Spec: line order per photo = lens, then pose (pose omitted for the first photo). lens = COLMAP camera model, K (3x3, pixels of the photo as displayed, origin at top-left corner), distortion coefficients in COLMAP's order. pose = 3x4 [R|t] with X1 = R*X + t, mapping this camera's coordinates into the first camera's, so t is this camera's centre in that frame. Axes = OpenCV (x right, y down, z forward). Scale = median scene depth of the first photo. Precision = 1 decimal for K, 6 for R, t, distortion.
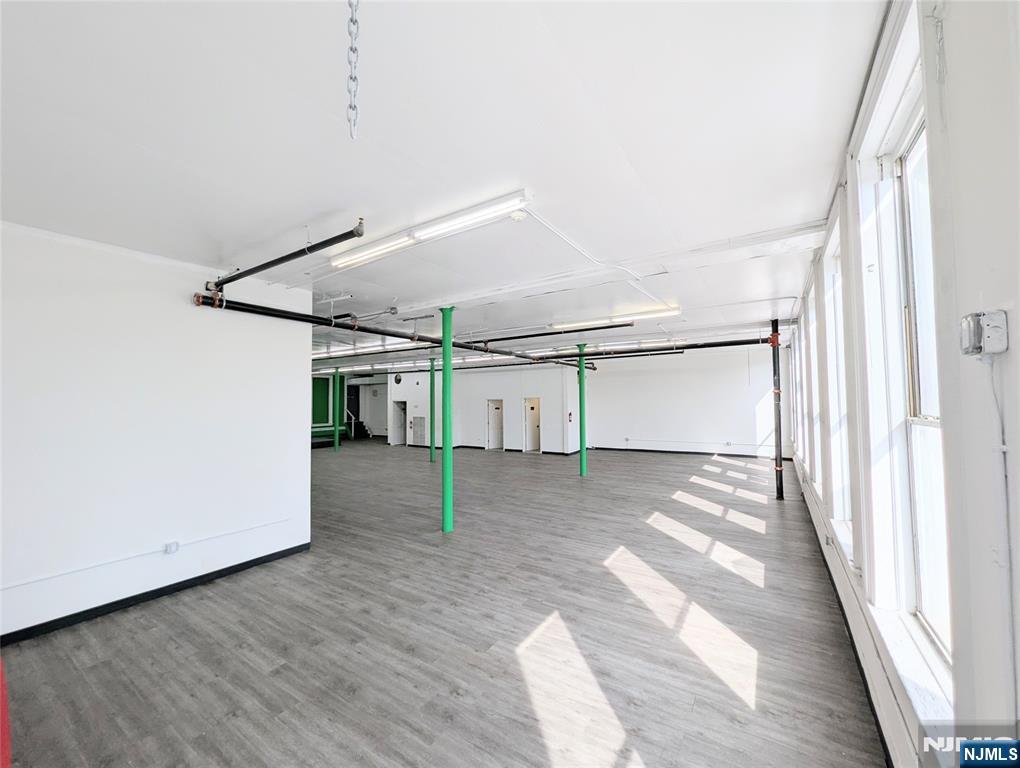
lens RADIAL K [[403.2, 0, 509.2], [0, 403.2, 386.5], [0, 0, 1]] dist [-0.000983, 0.000328]
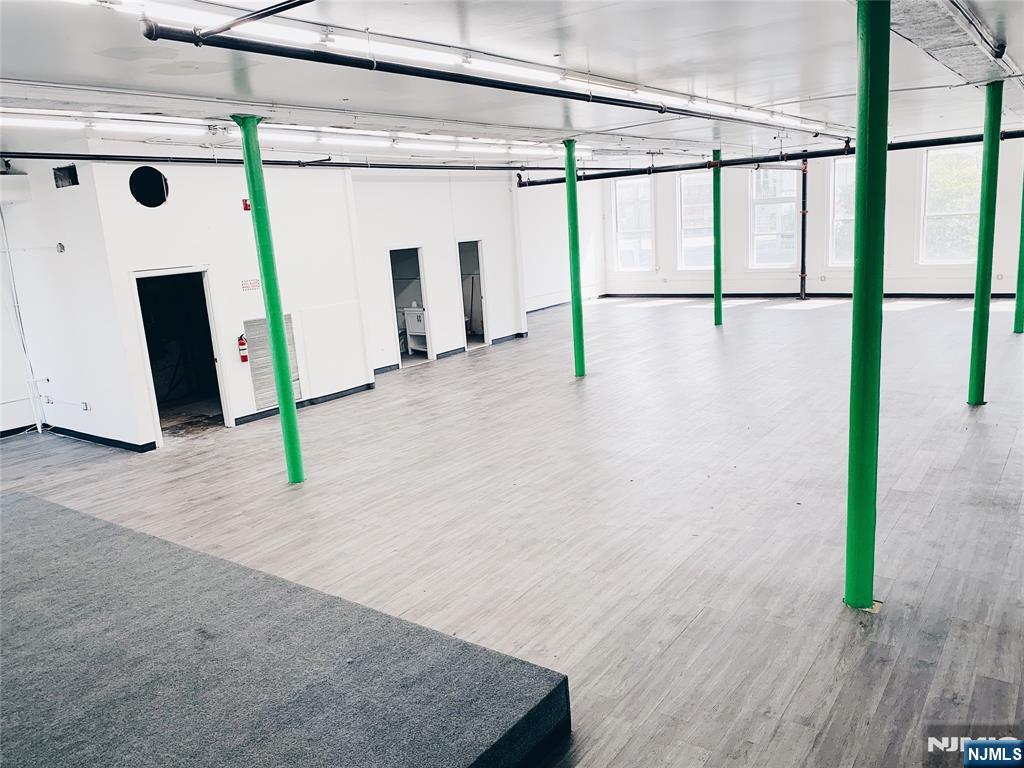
lens RADIAL K [[779.7, 0, 518.6], [0, 779.7, 393.3], [0, 0, 1]] dist [0.037645, -0.042038]
pose [[0.061706, -0.211095, 0.975516, -2.109976], [0.028121, 0.977358, 0.209715, 0.031135], [-0.997698, 0.014492, 0.066245, 2.012641]]
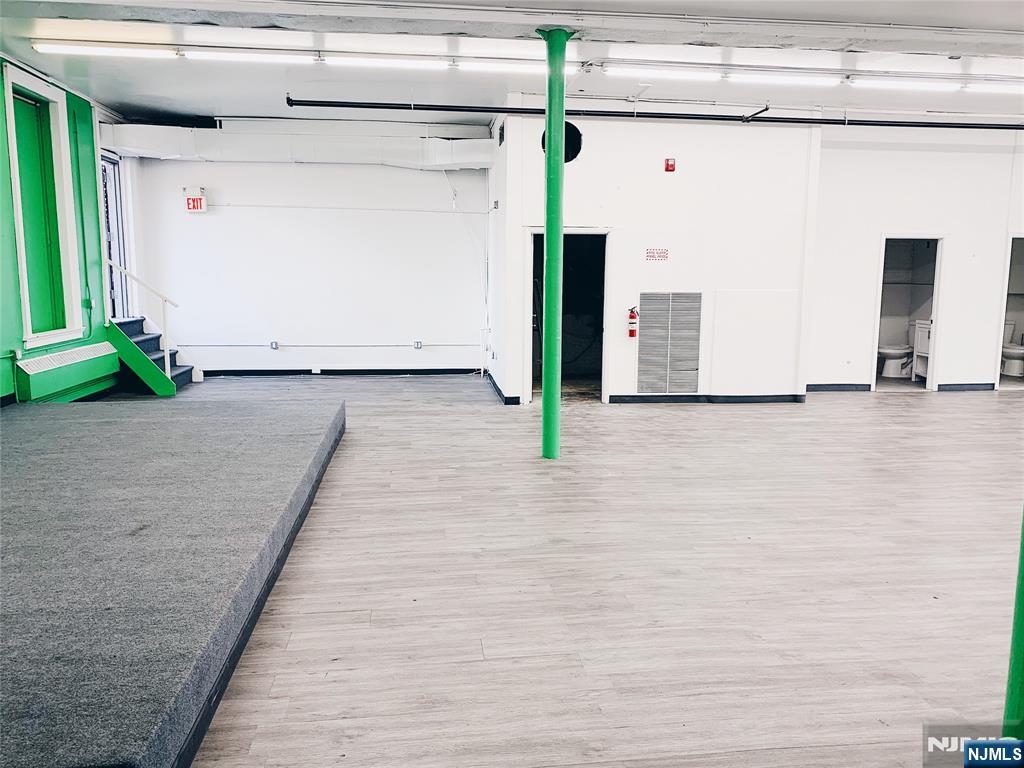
lens RADIAL K [[779.7, 0, 511.1], [0, 779.7, 382.3], [0, 0, 1]] dist [0.037645, -0.042038]
pose [[0.776848, -0.074658, 0.625247, -1.683188], [-0.039282, 0.985267, 0.166453, 0.133349], [-0.628462, -0.153870, 0.762469, 1.709996]]
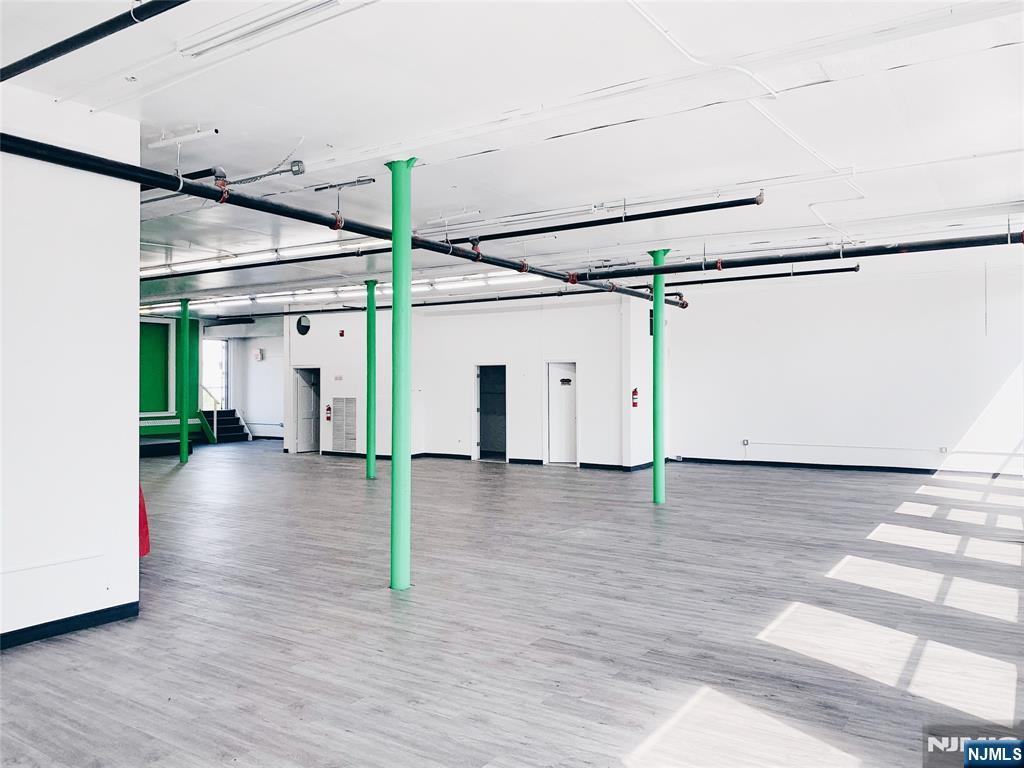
lens RADIAL K [[779.7, 0, 515.0], [0, 779.7, 374.1], [0, 0, 1]] dist [0.037645, -0.042038]
pose [[0.999975, 0.006445, -0.003072, -0.002086], [-0.006369, 0.999687, 0.024178, 0.048976], [0.003227, -0.024158, 0.999703, -0.011348]]
